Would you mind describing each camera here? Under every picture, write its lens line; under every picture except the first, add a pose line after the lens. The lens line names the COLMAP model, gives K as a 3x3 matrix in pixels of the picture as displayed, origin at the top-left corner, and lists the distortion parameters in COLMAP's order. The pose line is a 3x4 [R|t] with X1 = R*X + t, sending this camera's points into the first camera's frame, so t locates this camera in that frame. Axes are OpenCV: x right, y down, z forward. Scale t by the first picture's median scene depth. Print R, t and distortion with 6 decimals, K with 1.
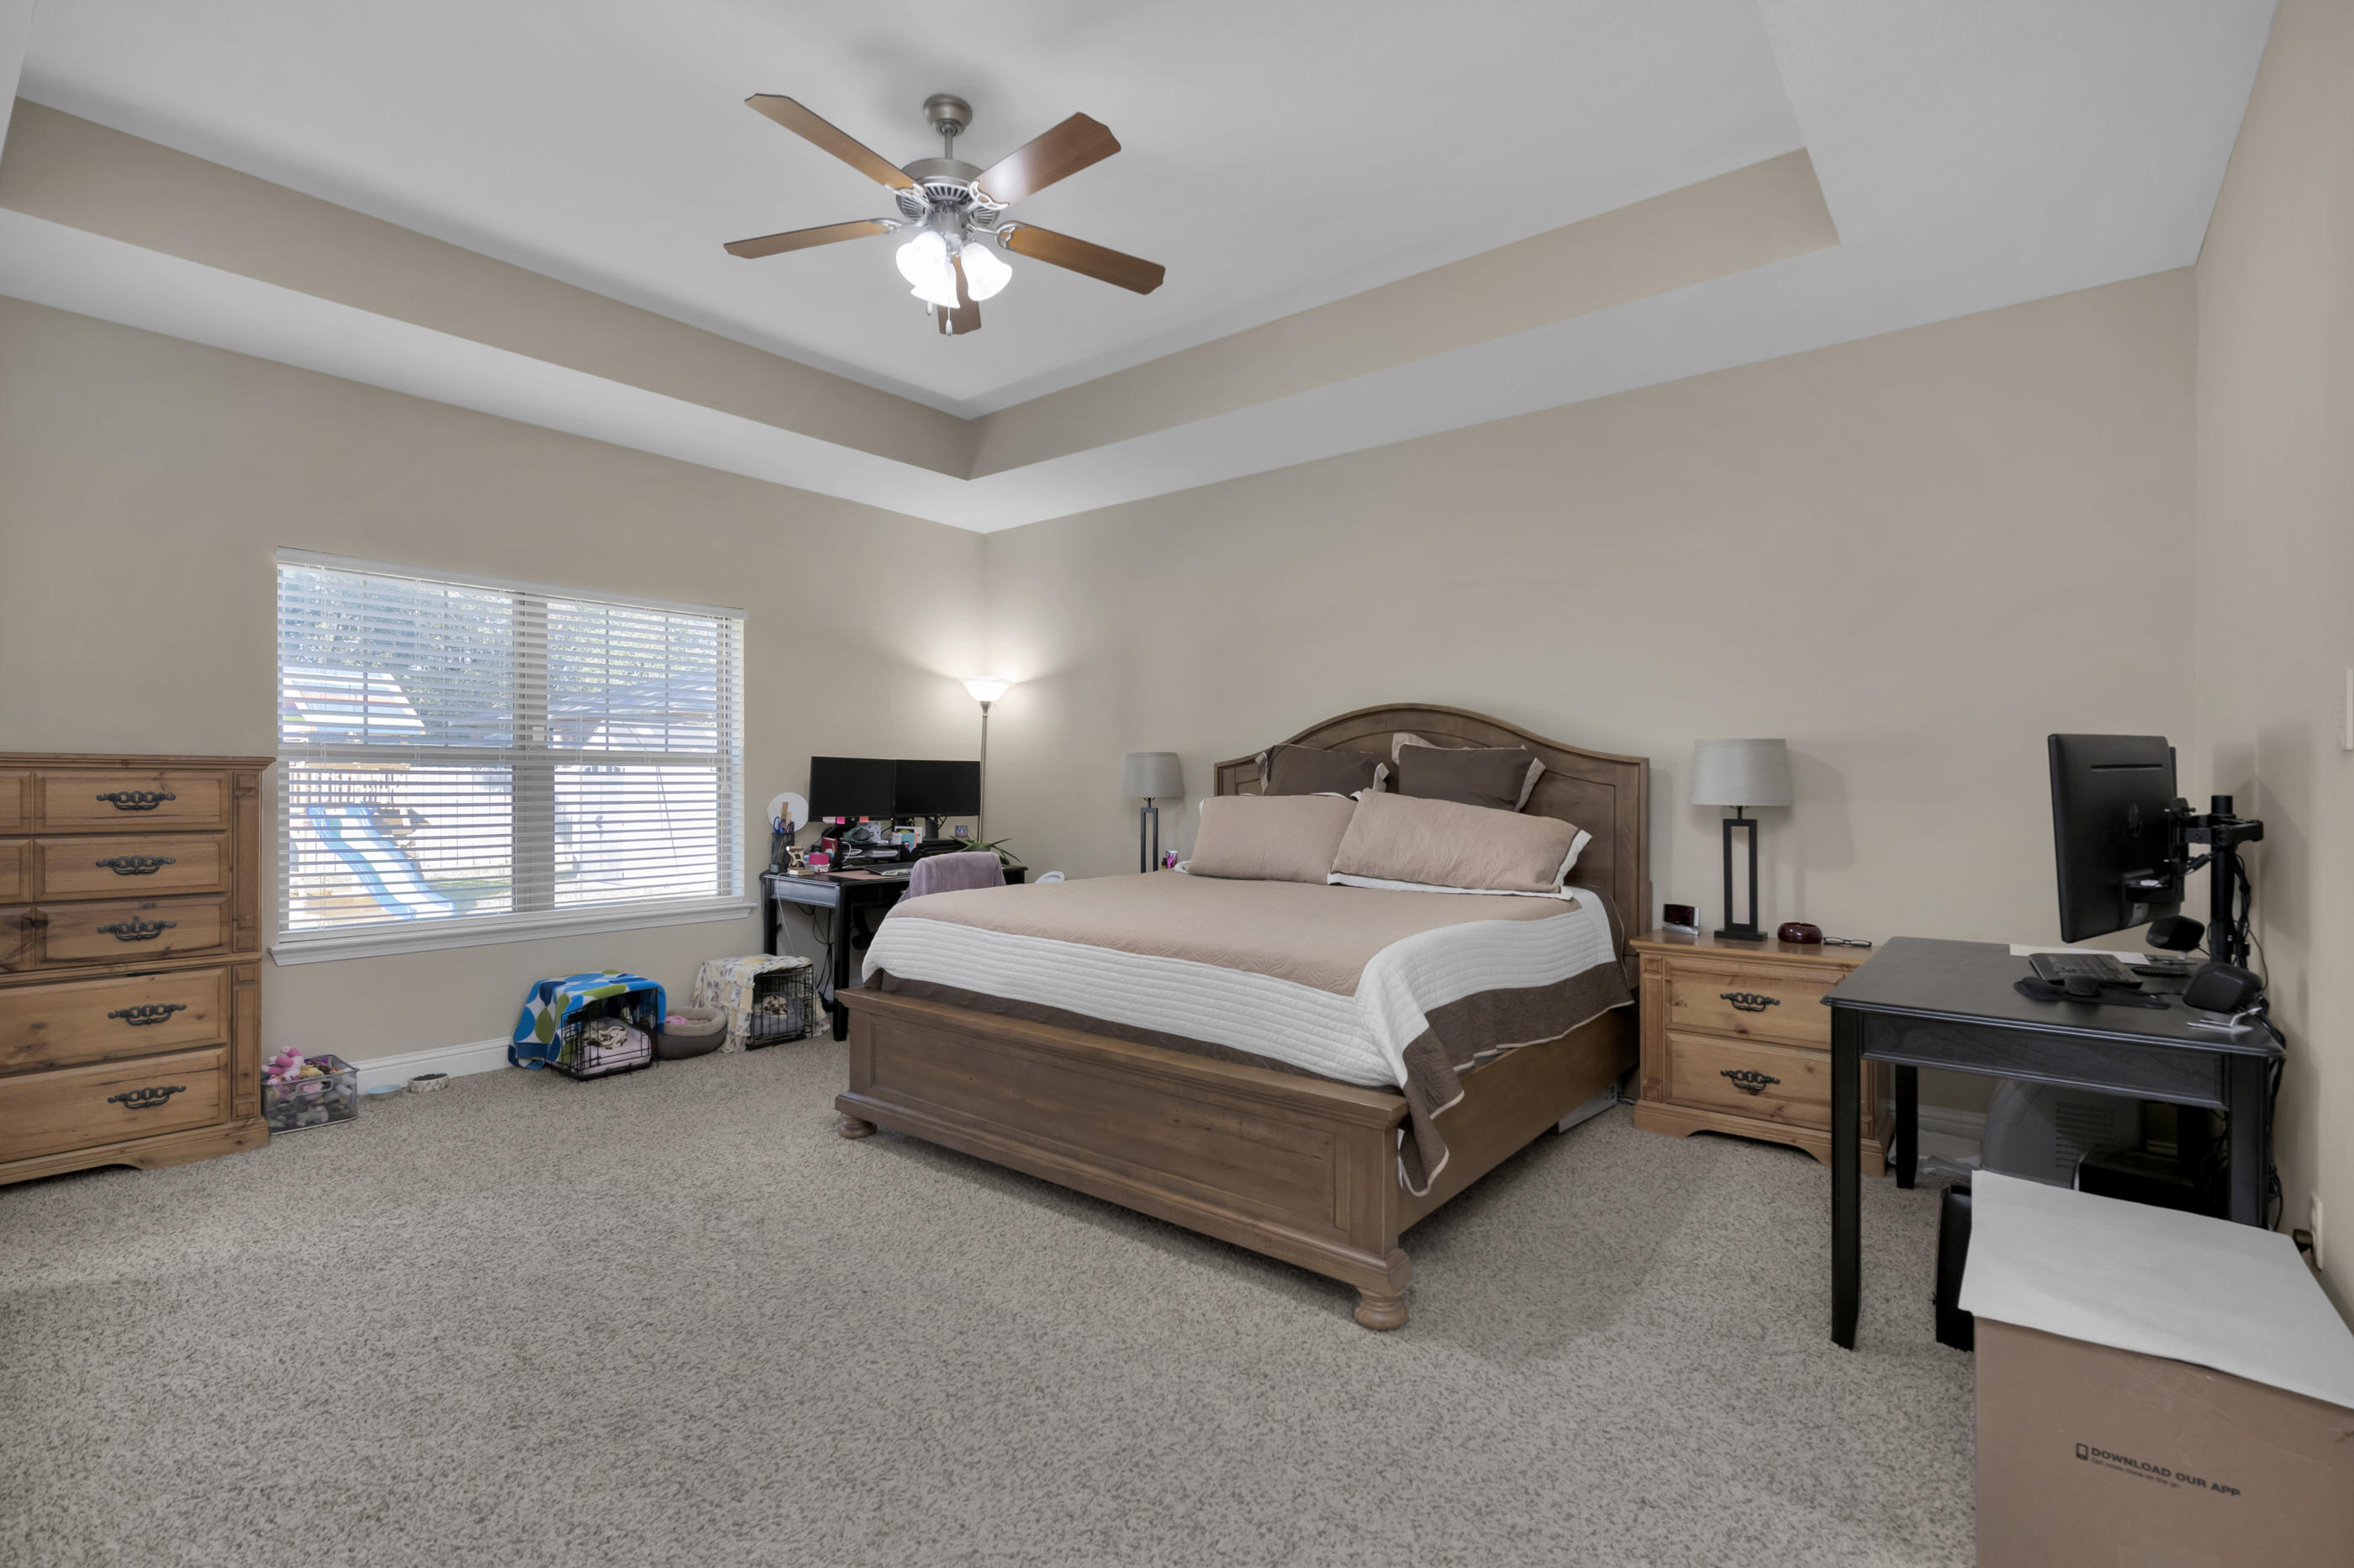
lens RADIAL K [[1071.3, 0, 1161.5], [0, 1071.3, 779.2], [0, 0, 1]] dist [0.001500, 0.000263]
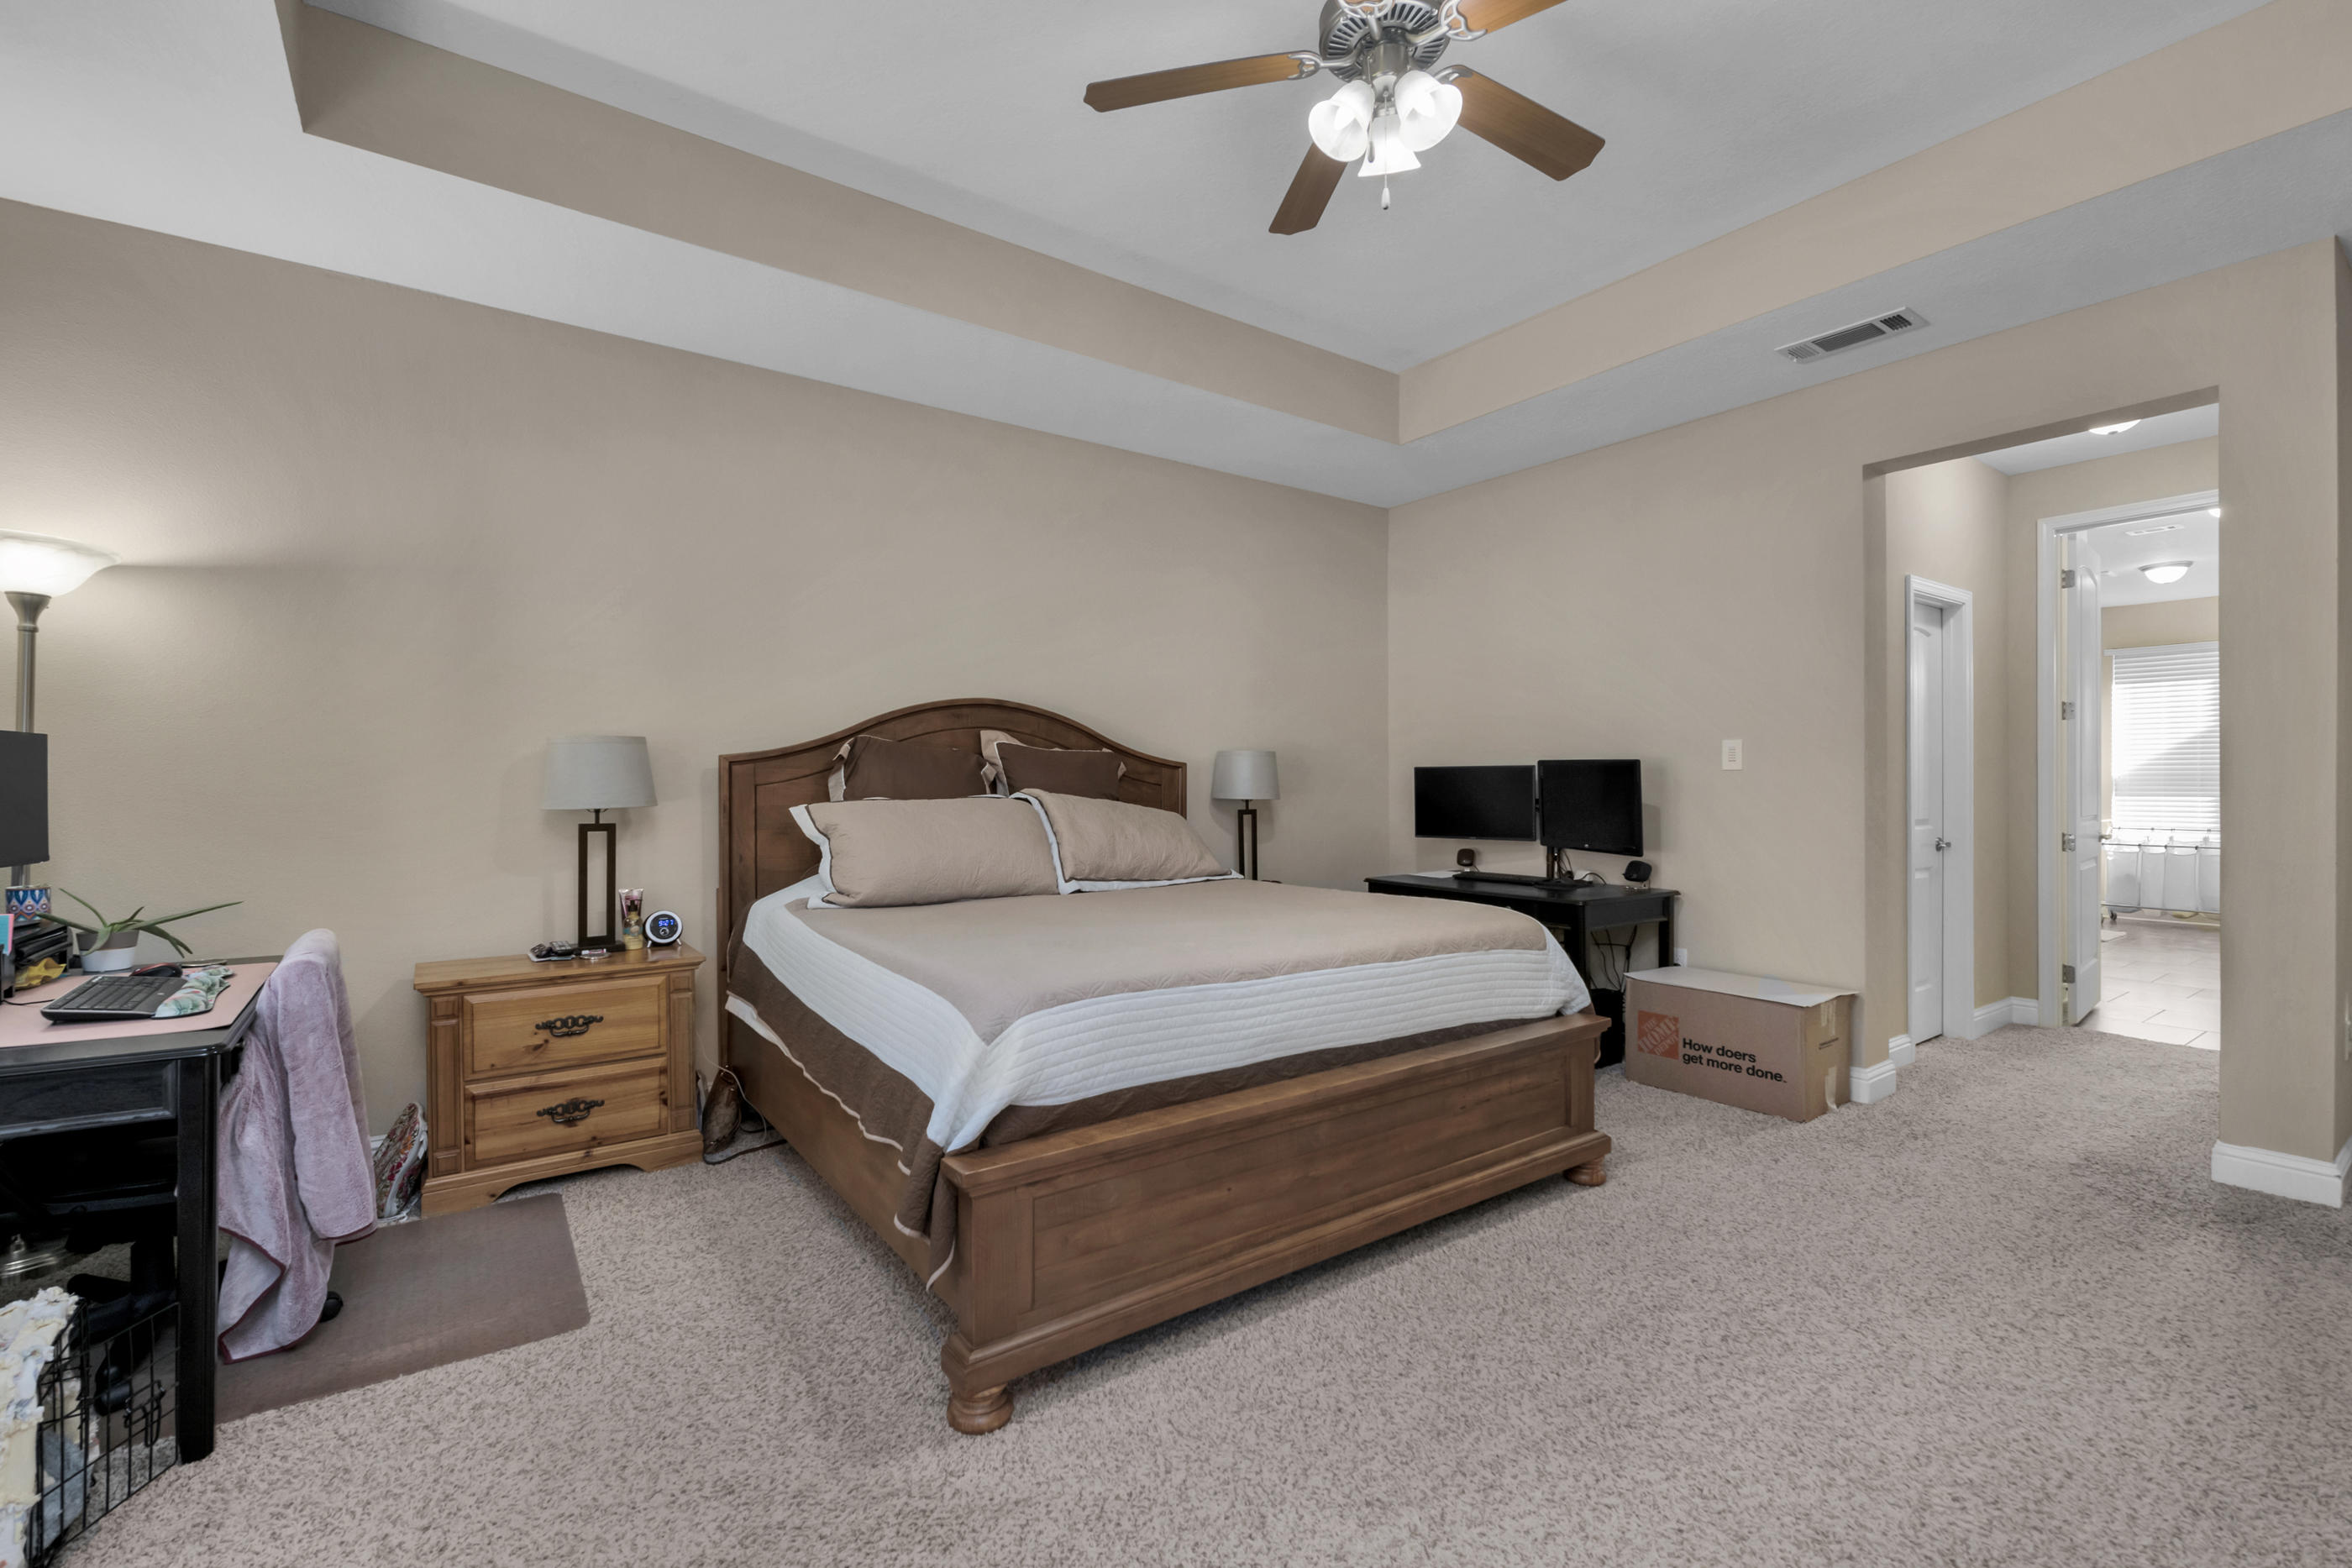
lens RADIAL K [[1070.3, 0, 1172.9], [0, 1070.3, 790.9], [0, 0, 1]] dist [0.001500, 0.000263]
pose [[0.230828, -0.007146, 0.972968, -0.730450], [-0.000526, 0.999972, 0.007469, 0.003266], [-0.972994, -0.002236, 0.230818, 0.714287]]
